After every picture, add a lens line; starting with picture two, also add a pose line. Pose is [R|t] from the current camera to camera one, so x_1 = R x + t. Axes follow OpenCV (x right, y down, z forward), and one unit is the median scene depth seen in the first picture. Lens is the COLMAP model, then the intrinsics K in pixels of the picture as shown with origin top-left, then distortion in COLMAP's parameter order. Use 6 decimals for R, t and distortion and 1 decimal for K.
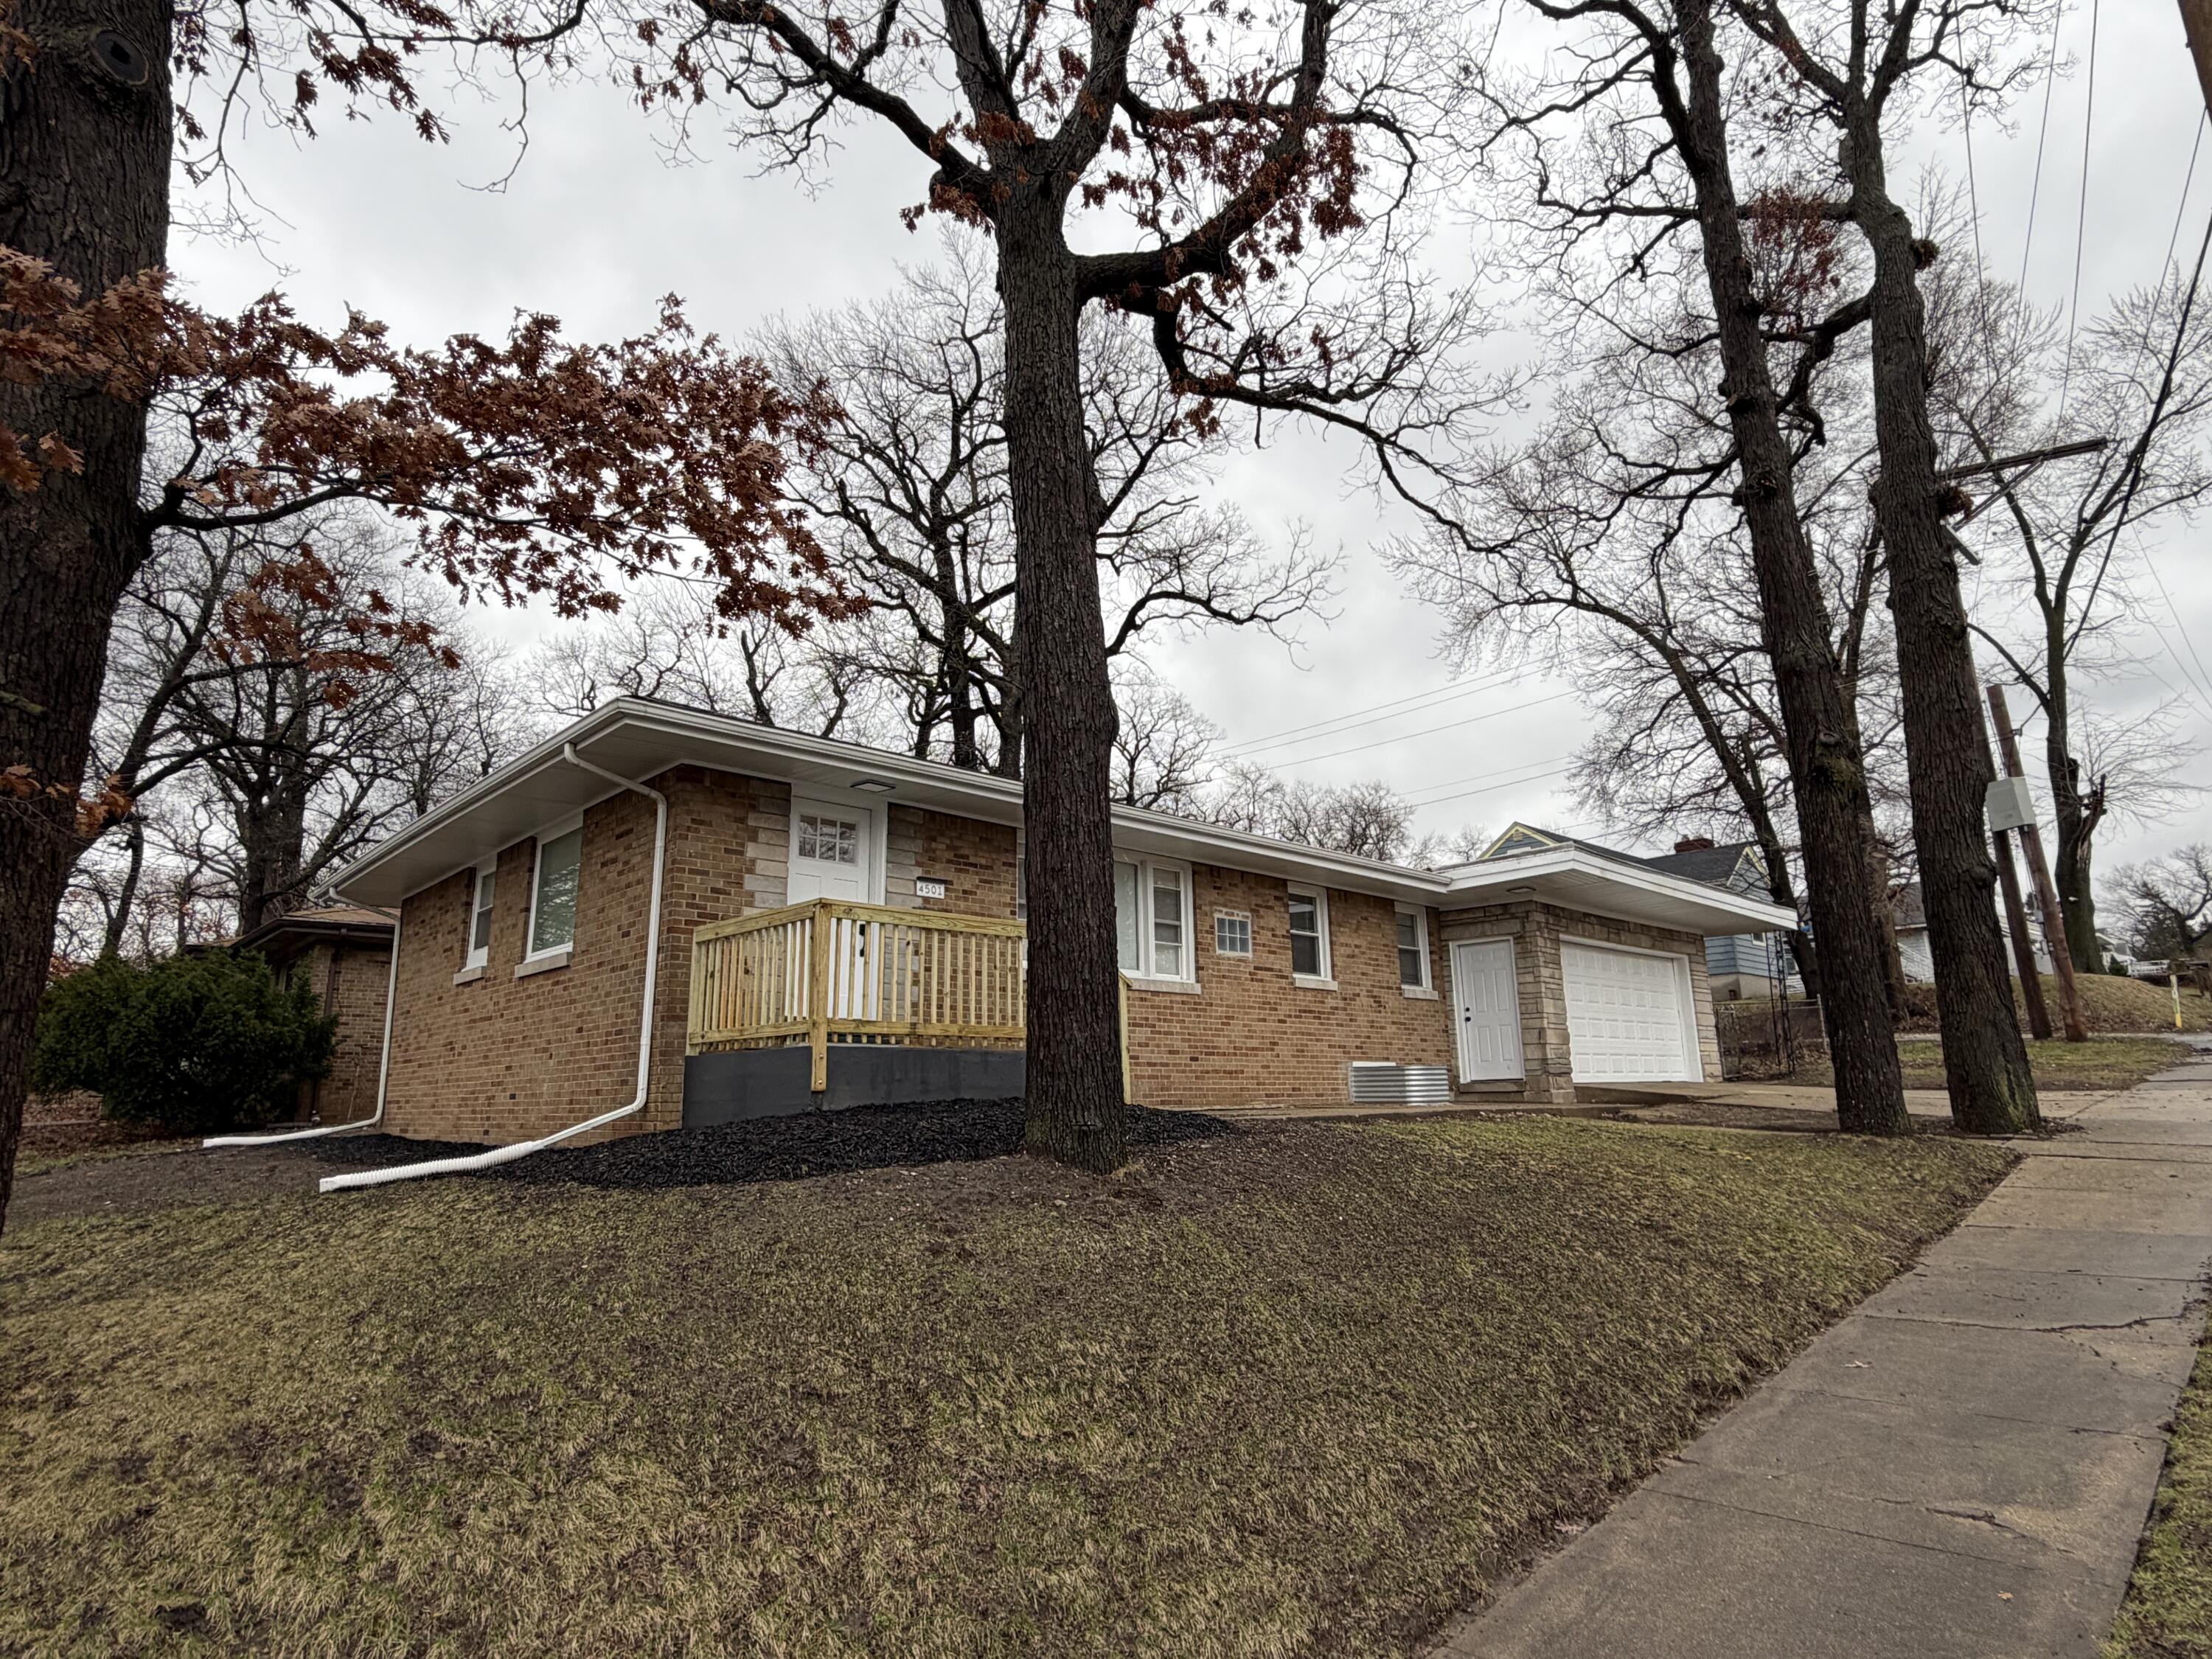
lens RADIAL K [[1171.0, 0, 1103.6], [0, 1171.0, 828.9], [0, 0, 1]] dist [-0.003370, 0.000429]
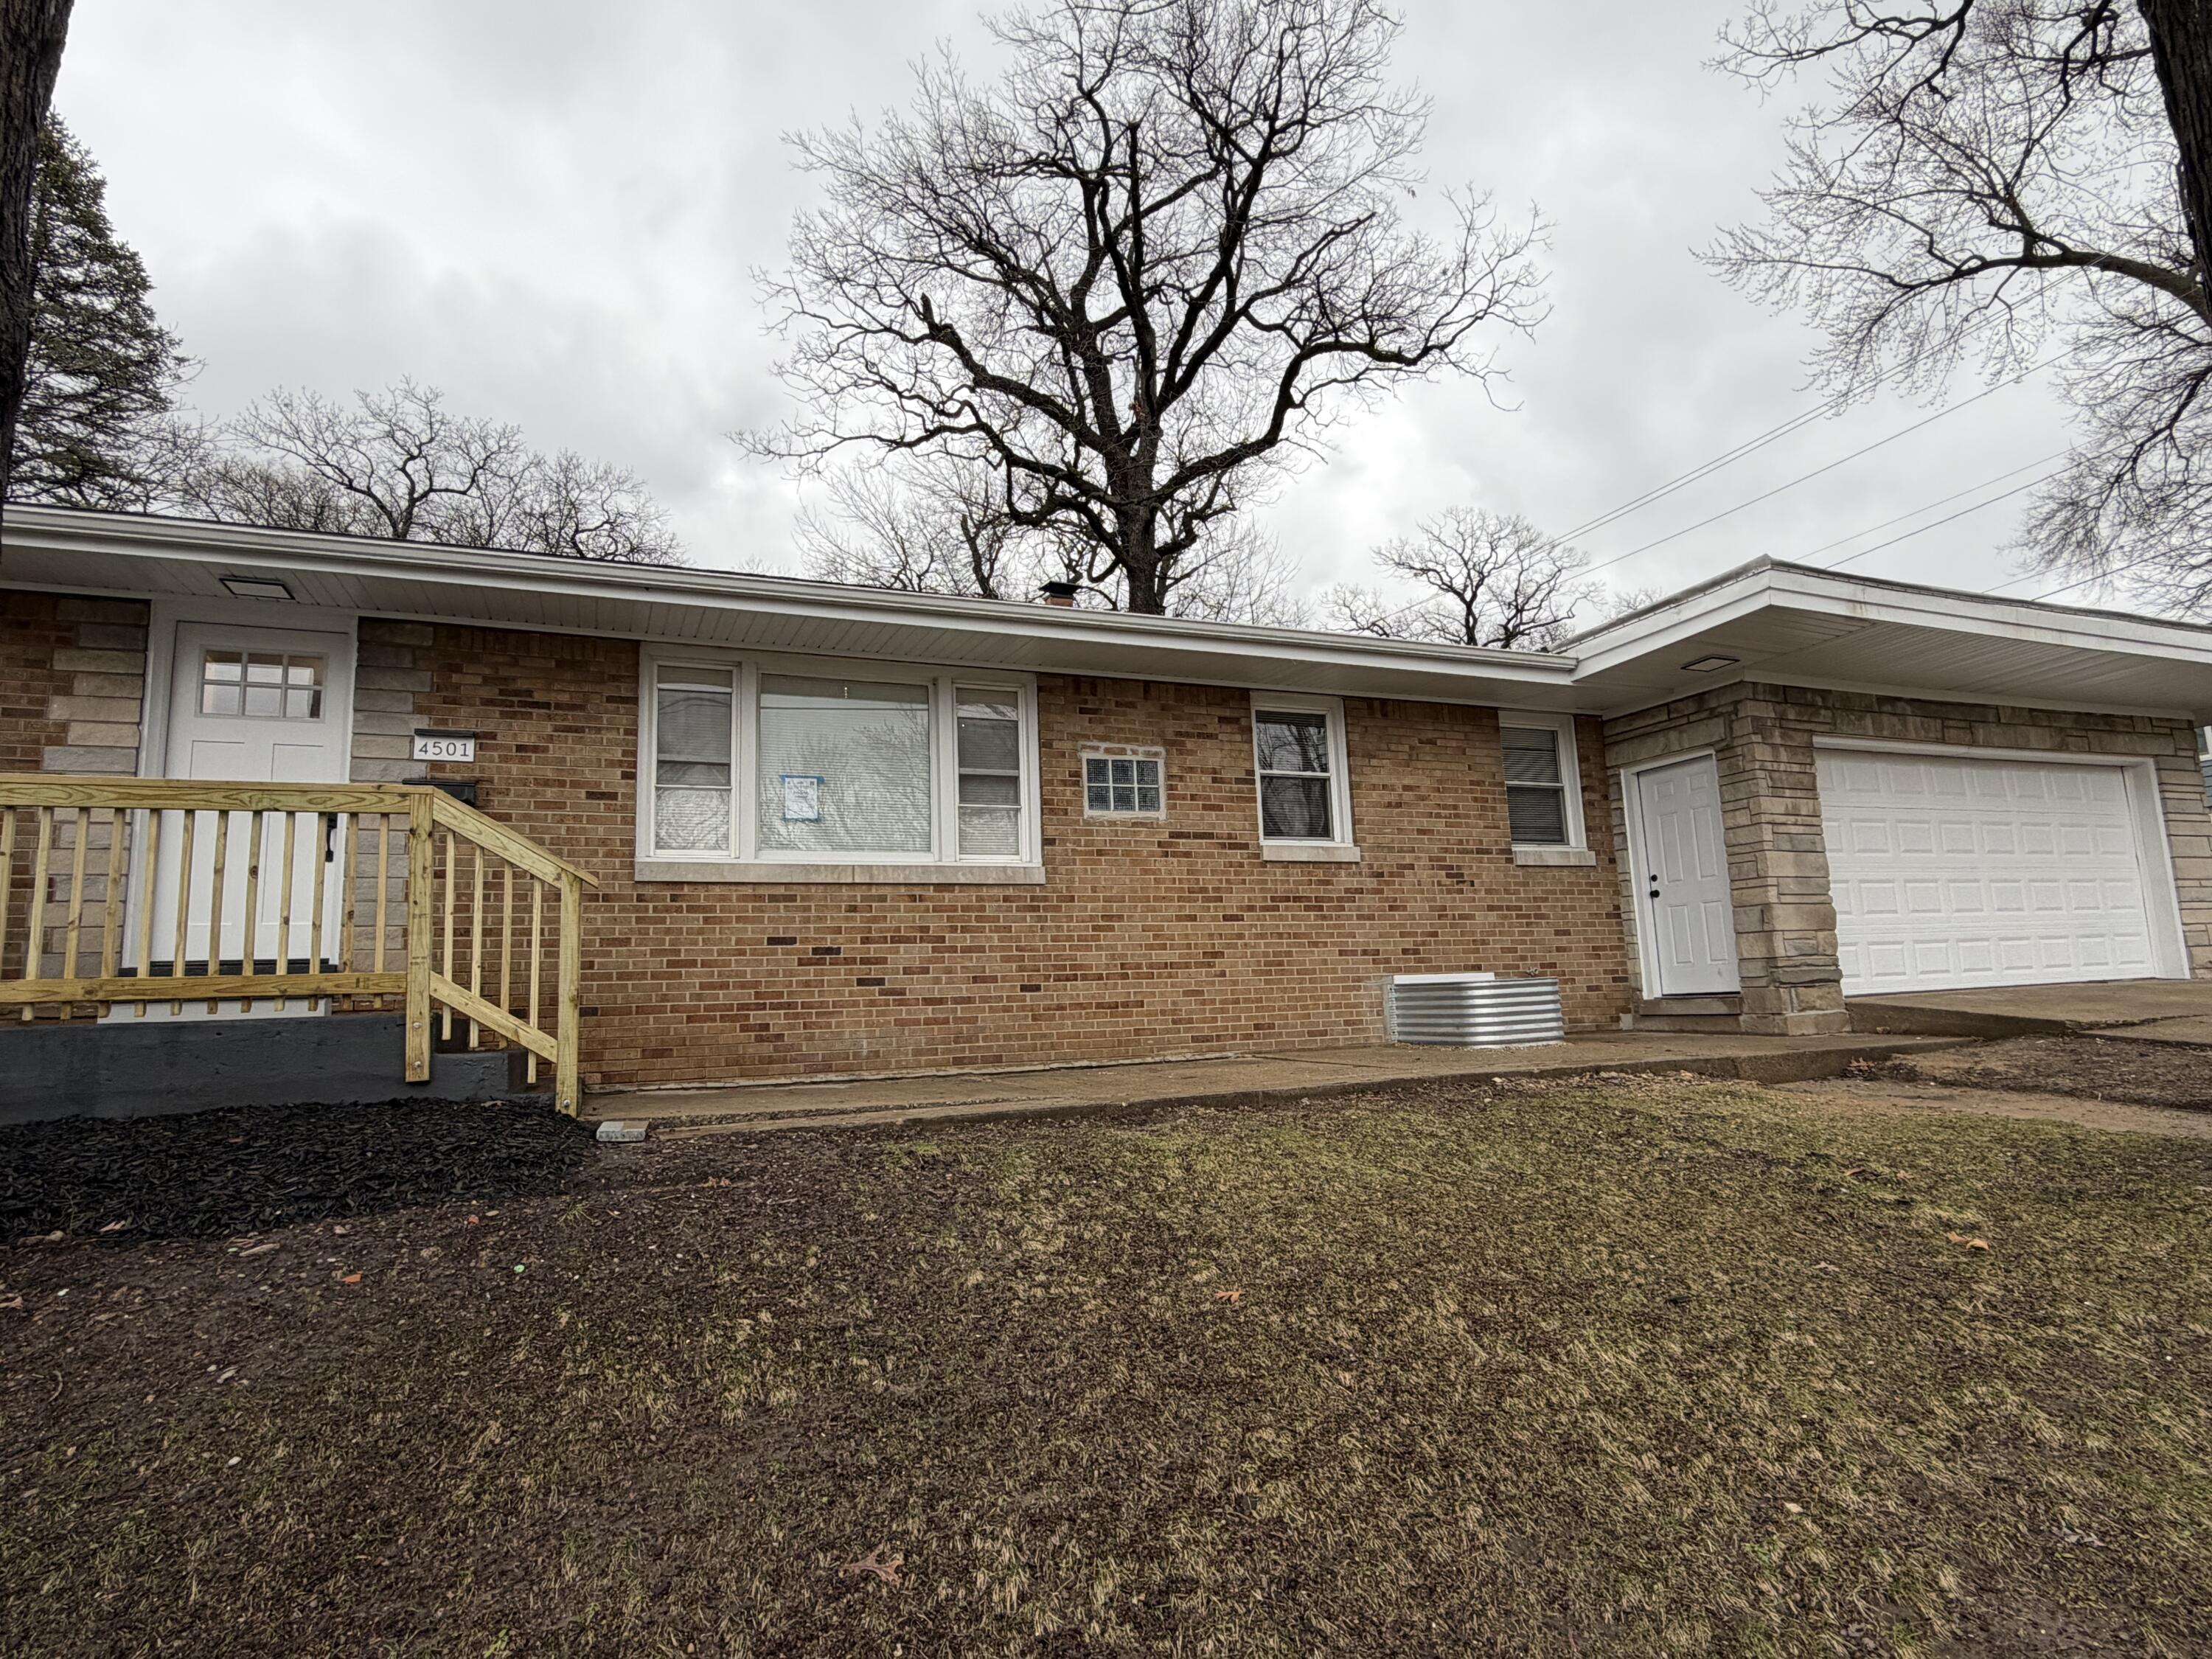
lens RADIAL K [[1171.0, 0, 1110.7], [0, 1171.0, 827.5], [0, 0, 1]] dist [-0.003370, 0.000429]
pose [[0.933296, -0.073640, -0.351477, 0.273468], [0.105106, 0.991904, 0.071273, 0.058572], [0.343382, -0.103461, 0.933480, 0.358950]]
